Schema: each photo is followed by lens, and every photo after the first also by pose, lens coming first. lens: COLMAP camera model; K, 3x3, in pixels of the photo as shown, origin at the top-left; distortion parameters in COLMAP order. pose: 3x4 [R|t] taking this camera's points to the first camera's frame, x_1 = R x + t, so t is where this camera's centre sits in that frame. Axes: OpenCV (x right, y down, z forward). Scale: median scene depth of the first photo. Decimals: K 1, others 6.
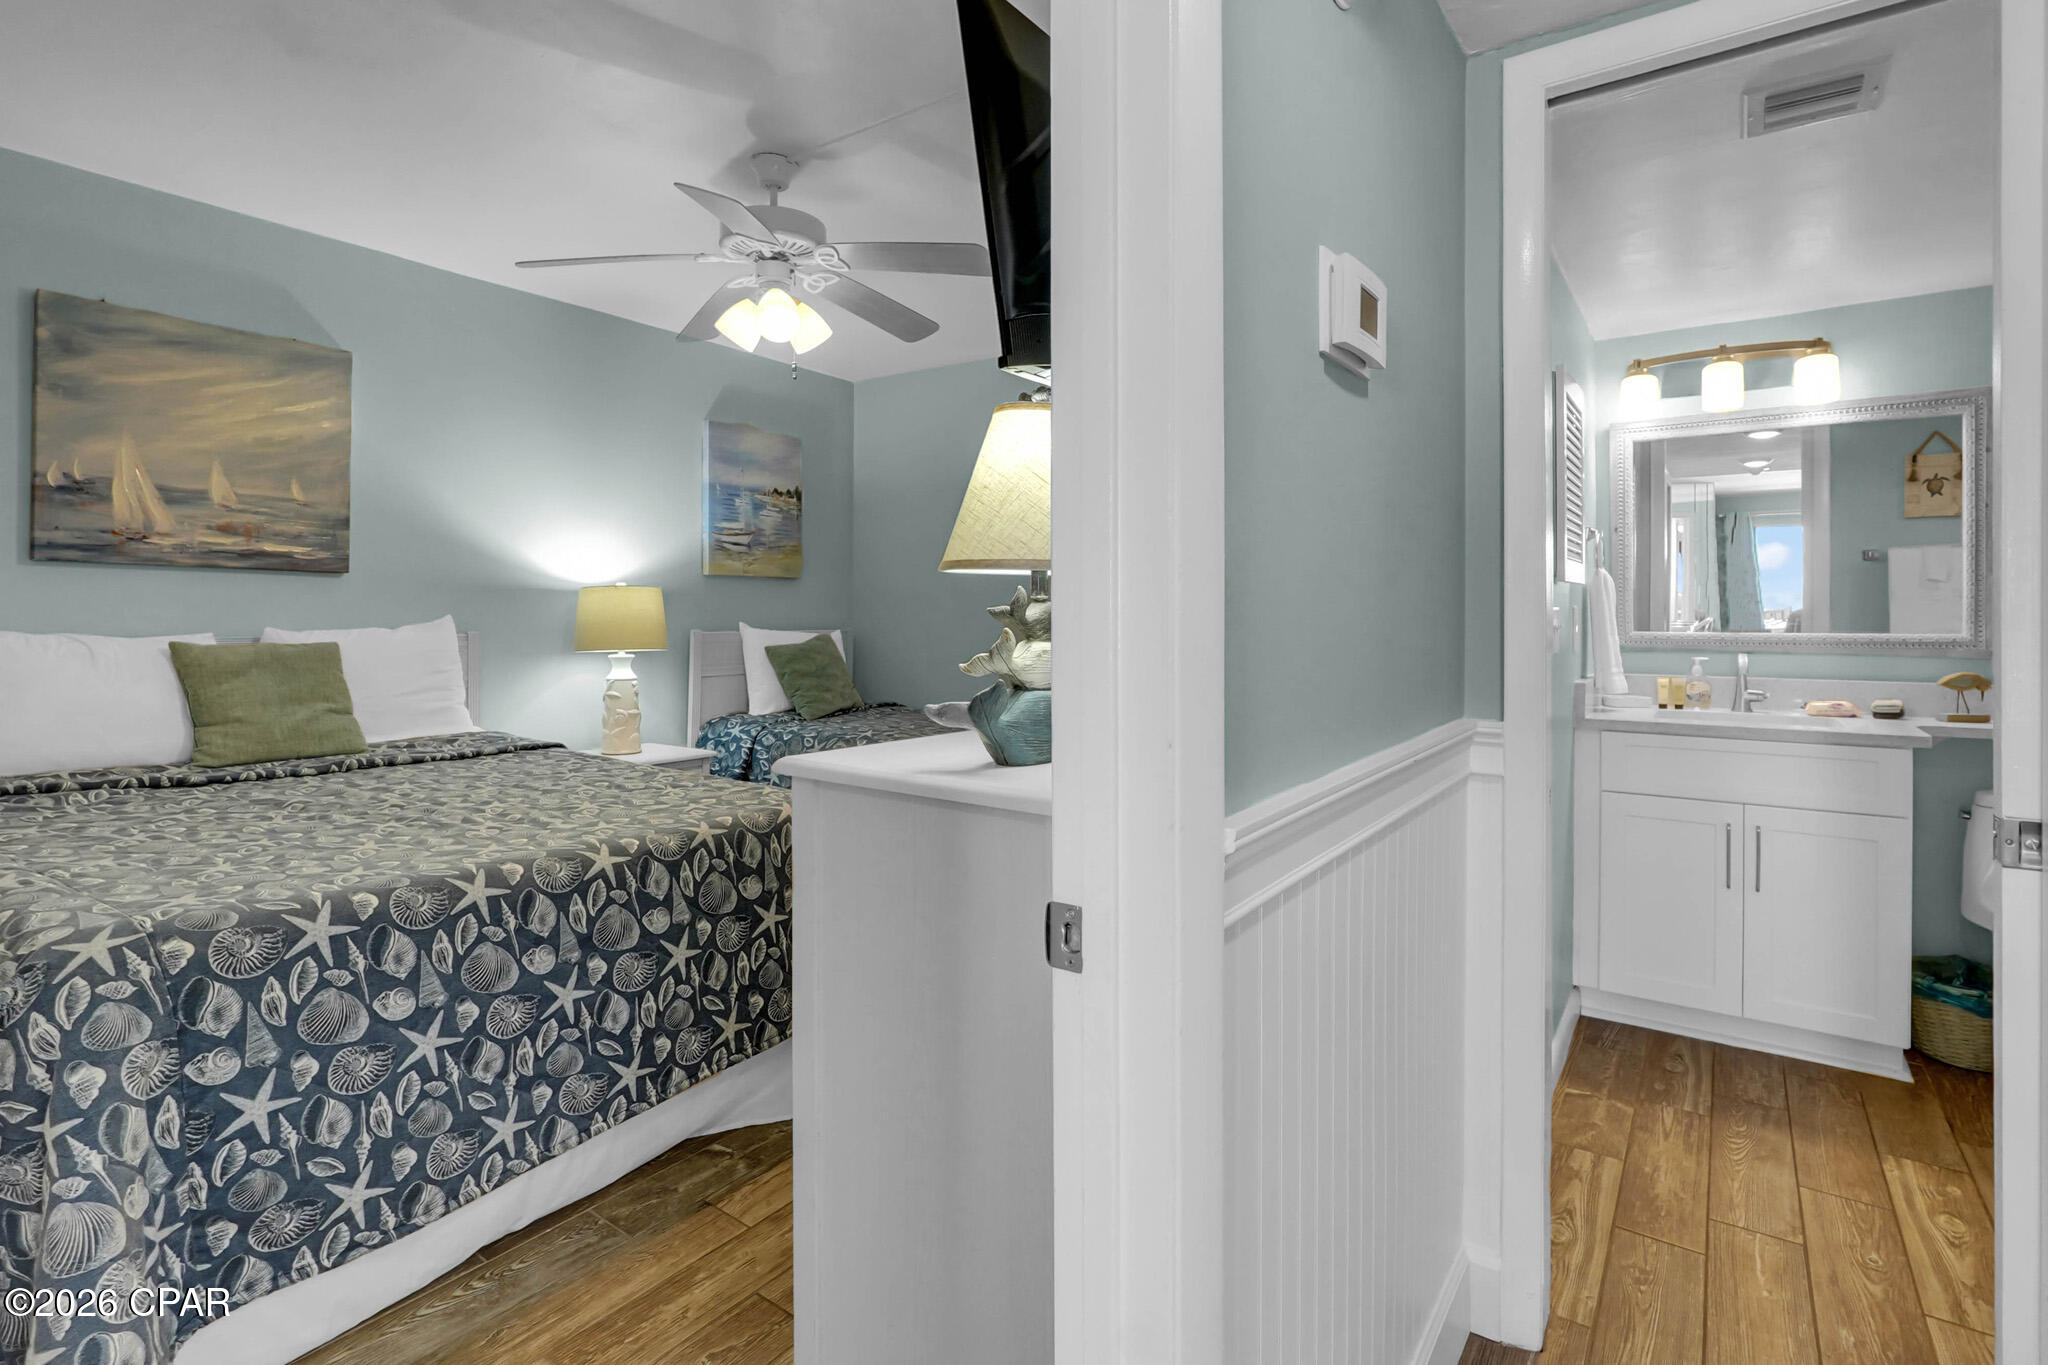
lens RADIAL K [[972.5, 0, 1049.4], [0, 972.5, 603.2], [0, 0, 1]] dist [-0.020414, 0.011547]
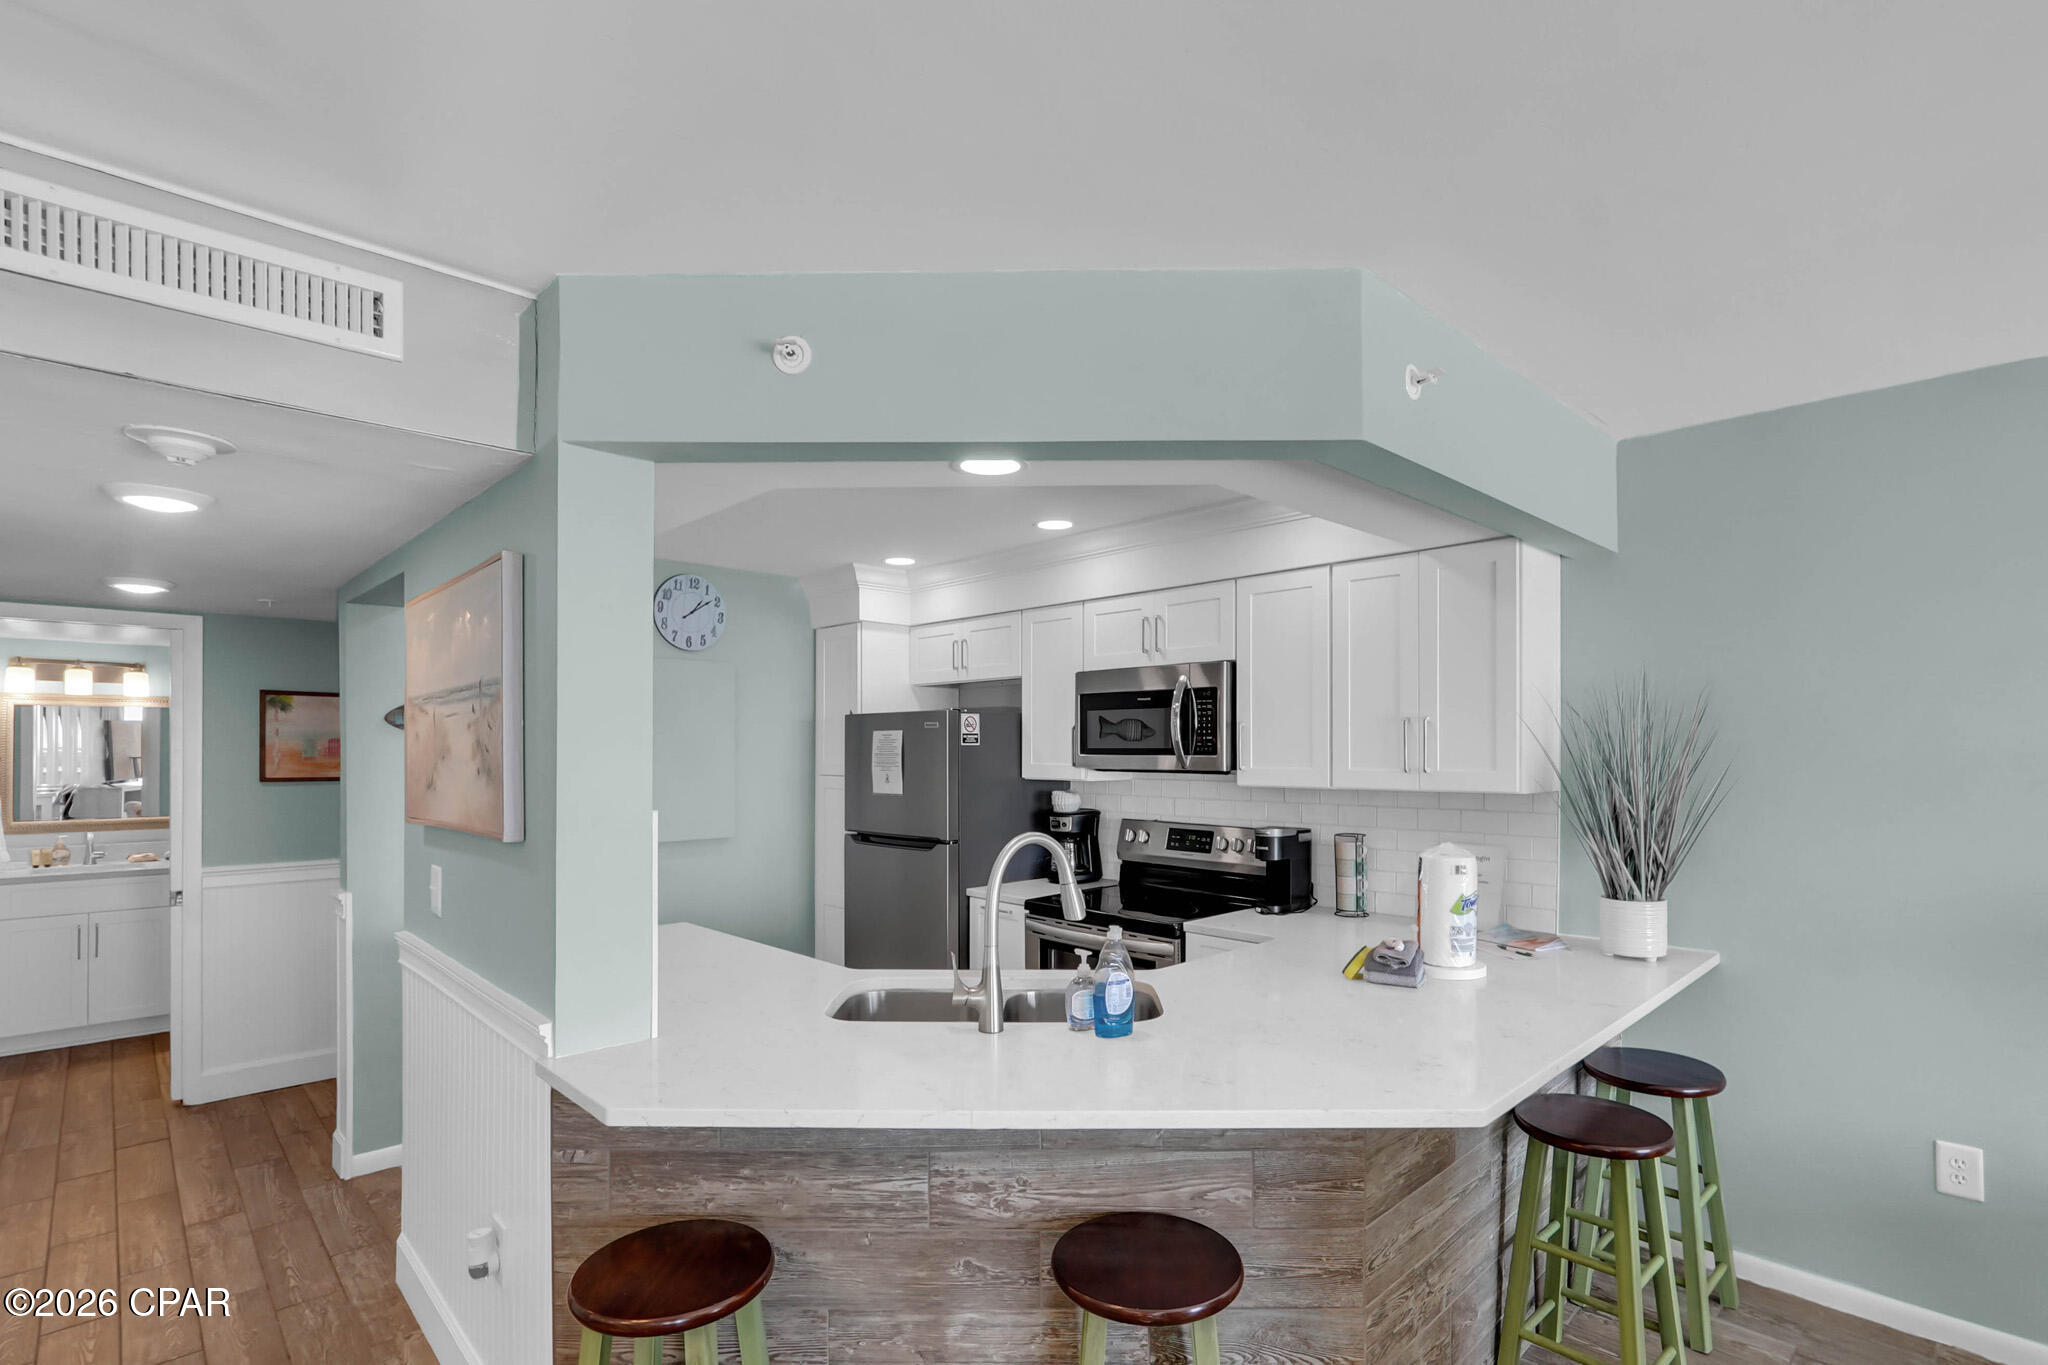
lens RADIAL K [[972.5, 0, 1018.4], [0, 972.5, 749.0], [0, 0, 1]] dist [-0.020414, 0.011547]
pose [[0.198437, -0.000581, 0.980113, -0.674136], [-0.007919, 0.999966, 0.002196, -0.116313], [-0.980082, -0.008197, 0.198426, -1.012859]]
